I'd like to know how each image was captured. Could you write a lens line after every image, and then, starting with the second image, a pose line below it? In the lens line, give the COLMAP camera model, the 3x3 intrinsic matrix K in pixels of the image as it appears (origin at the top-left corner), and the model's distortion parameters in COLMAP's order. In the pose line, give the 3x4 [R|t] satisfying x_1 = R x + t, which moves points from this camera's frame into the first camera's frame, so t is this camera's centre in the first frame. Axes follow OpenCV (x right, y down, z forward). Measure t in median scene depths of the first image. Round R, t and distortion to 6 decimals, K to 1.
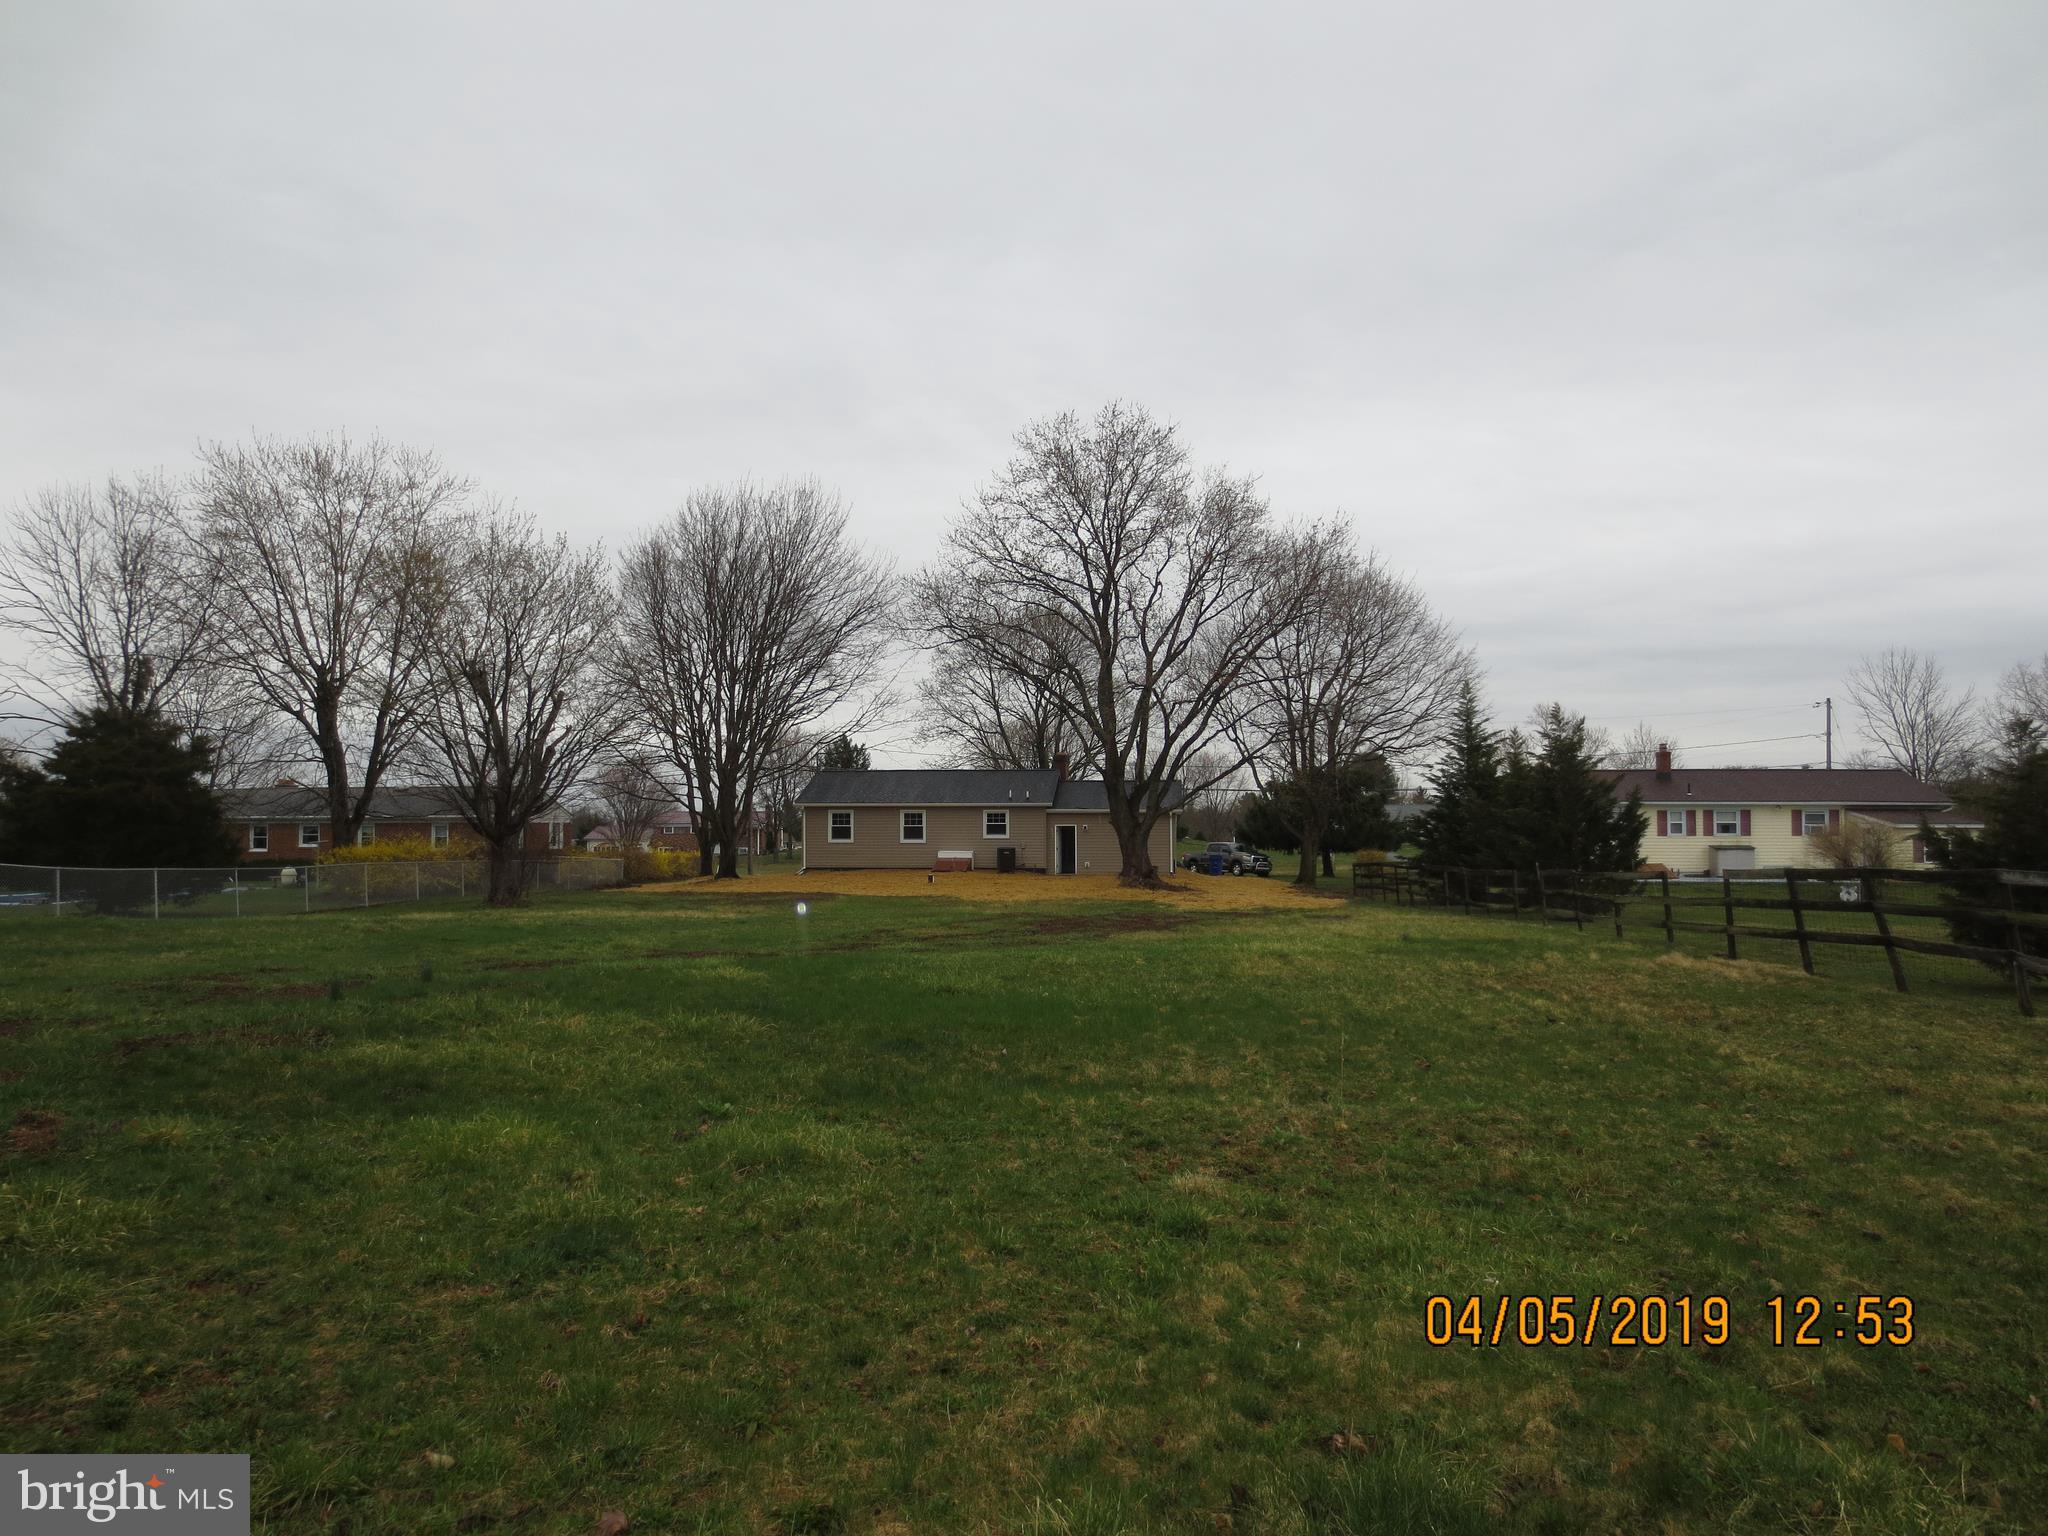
lens RADIAL K [[1445.1, 0, 1022.6], [0, 1445.1, 765.0], [0, 0, 1]] dist [-0.038628, 0.019196]
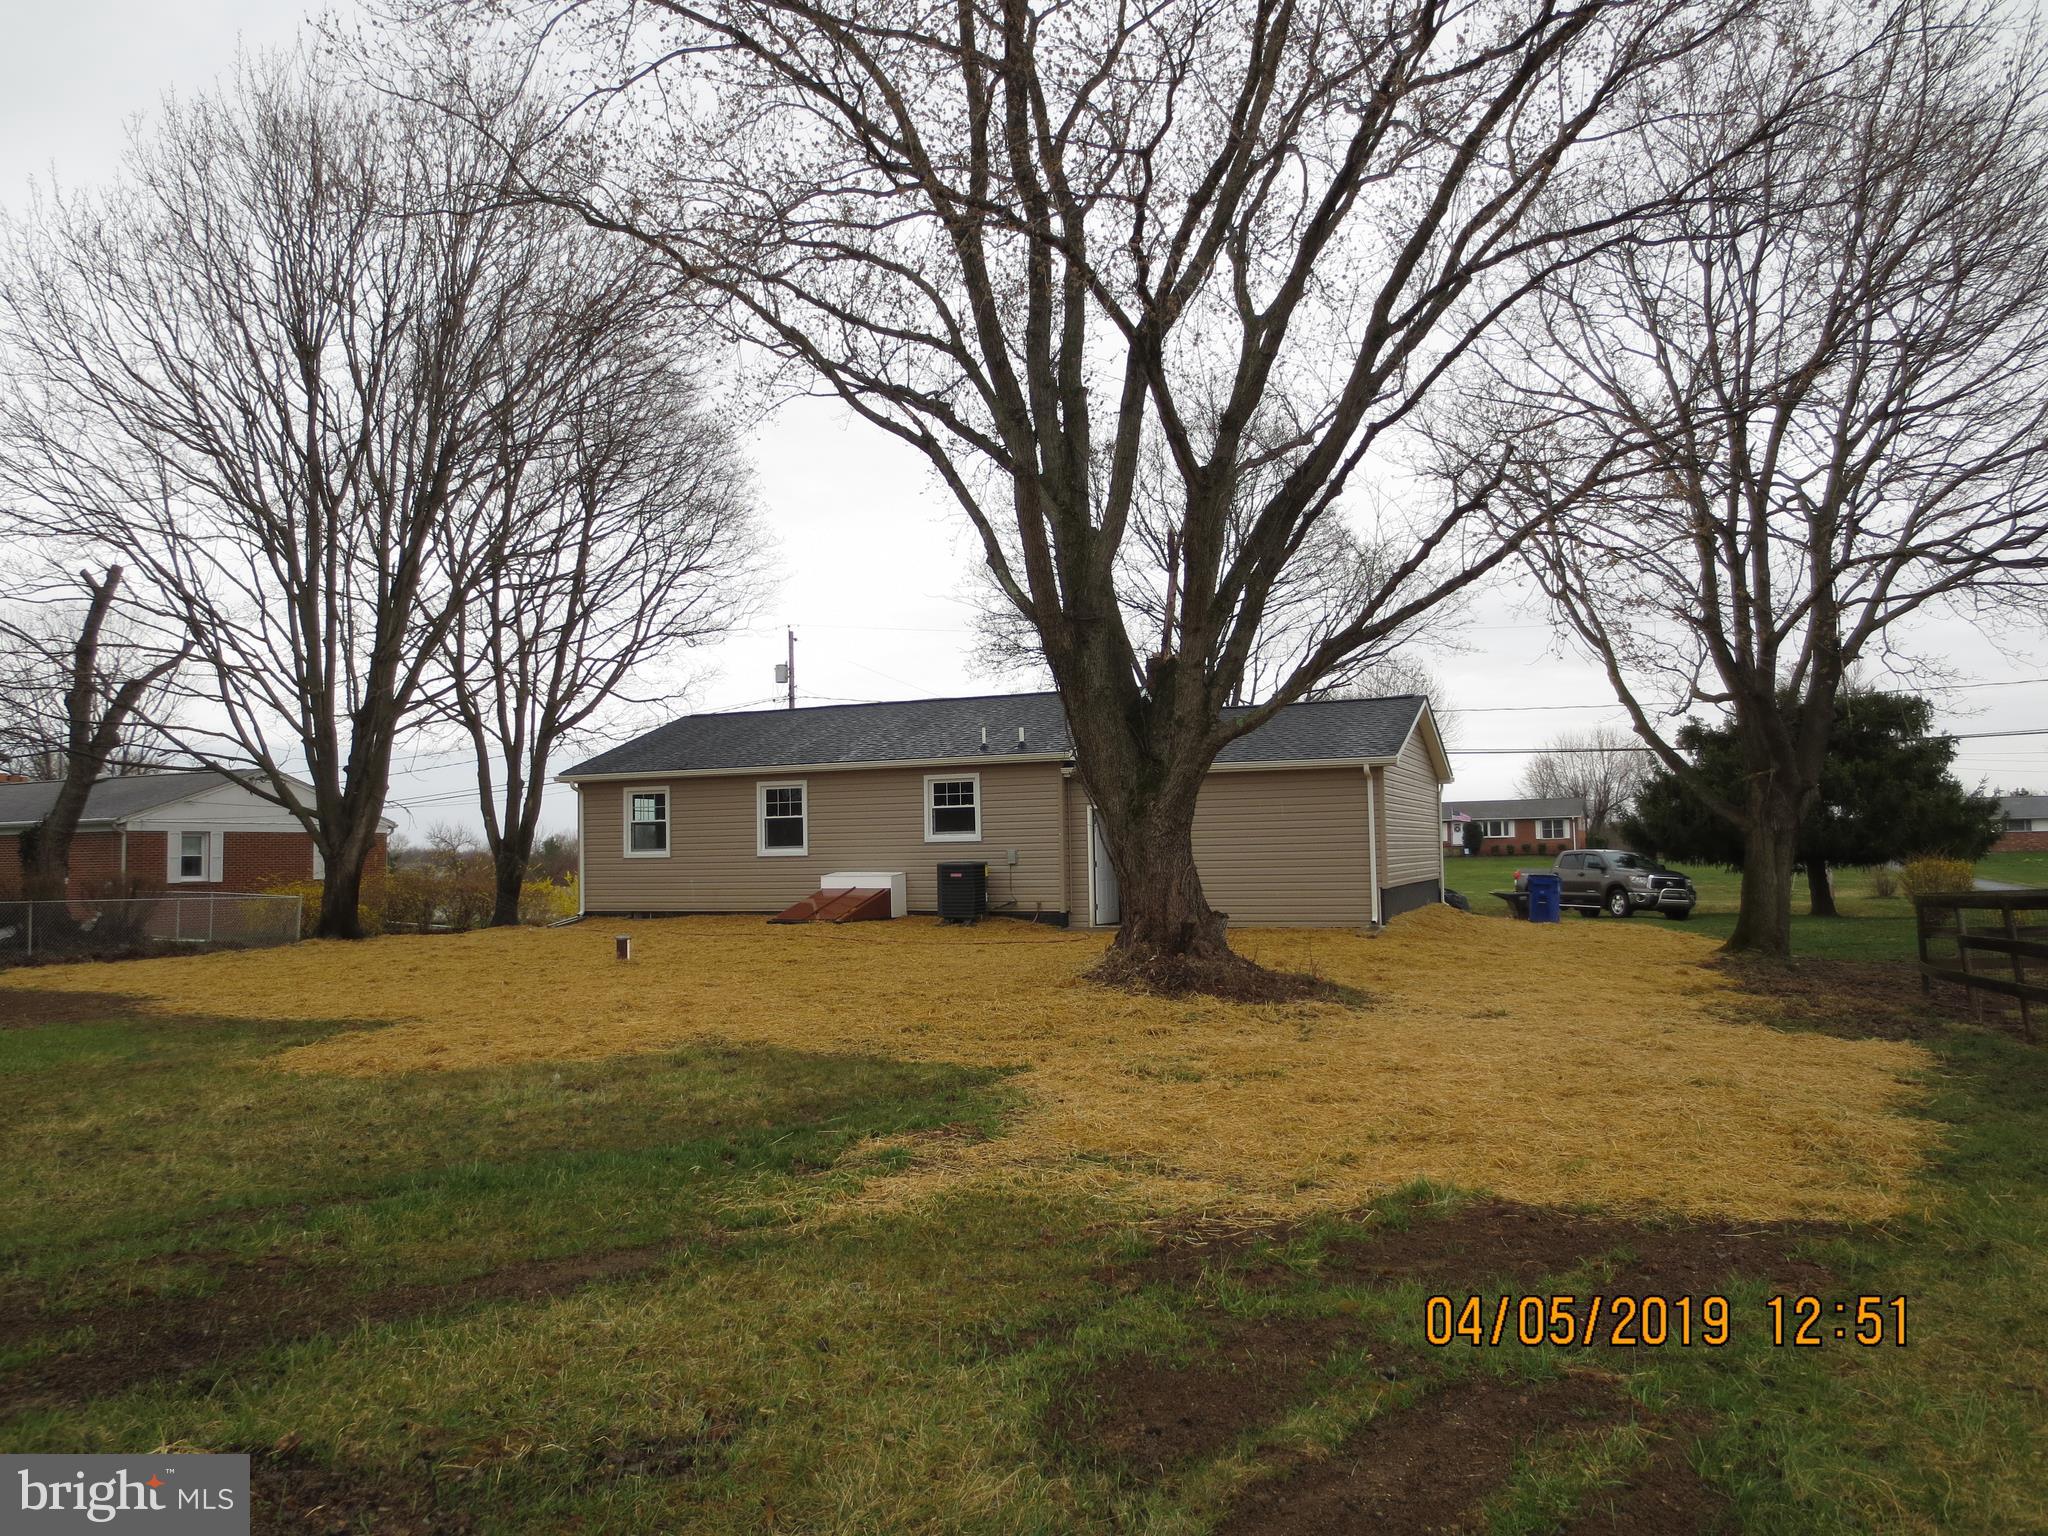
lens RADIAL K [[1445.1, 0, 1039.4], [0, 1445.1, 758.3], [0, 0, 1]] dist [-0.038628, 0.019196]
pose [[0.958483, -0.034915, -0.283005, 0.129729], [0.028519, 0.999237, -0.026689, 0.039461], [0.283721, 0.017510, 0.958747, 0.618808]]
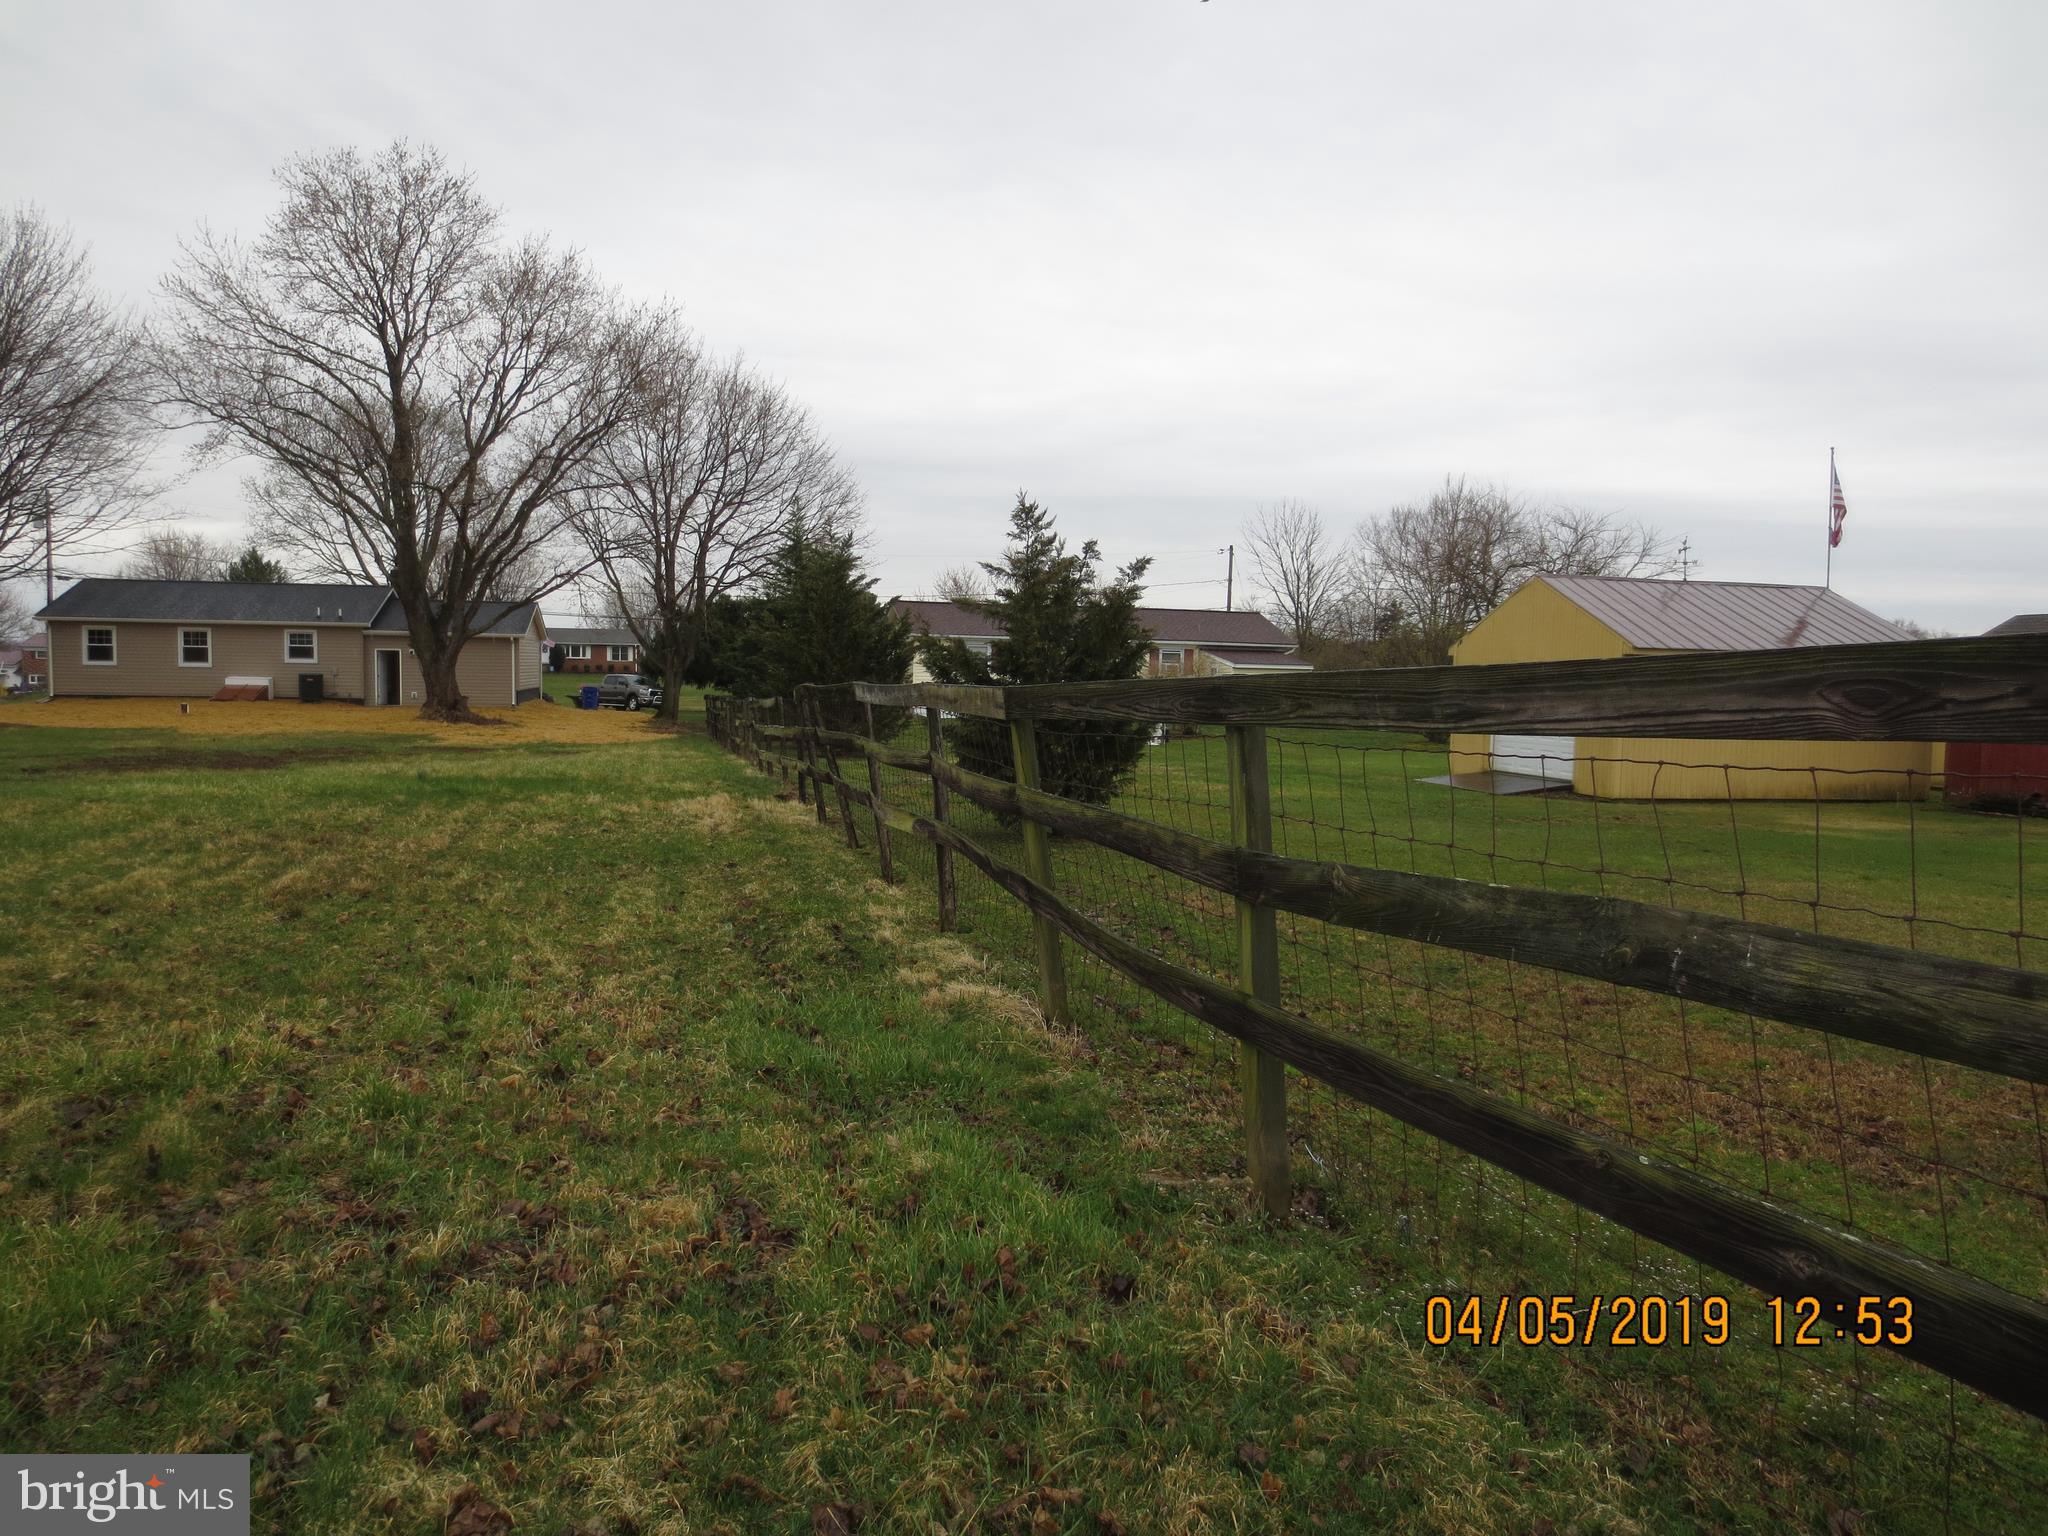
lens RADIAL K [[1445.1, 0, 1020.7], [0, 1445.1, 760.1], [0, 0, 1]] dist [-0.038628, 0.019196]
pose [[0.950841, -0.001692, 0.309675, 0.128255], [-0.031551, 0.994252, 0.102307, 0.007725], [-0.308068, -0.107048, 0.945323, 0.058275]]
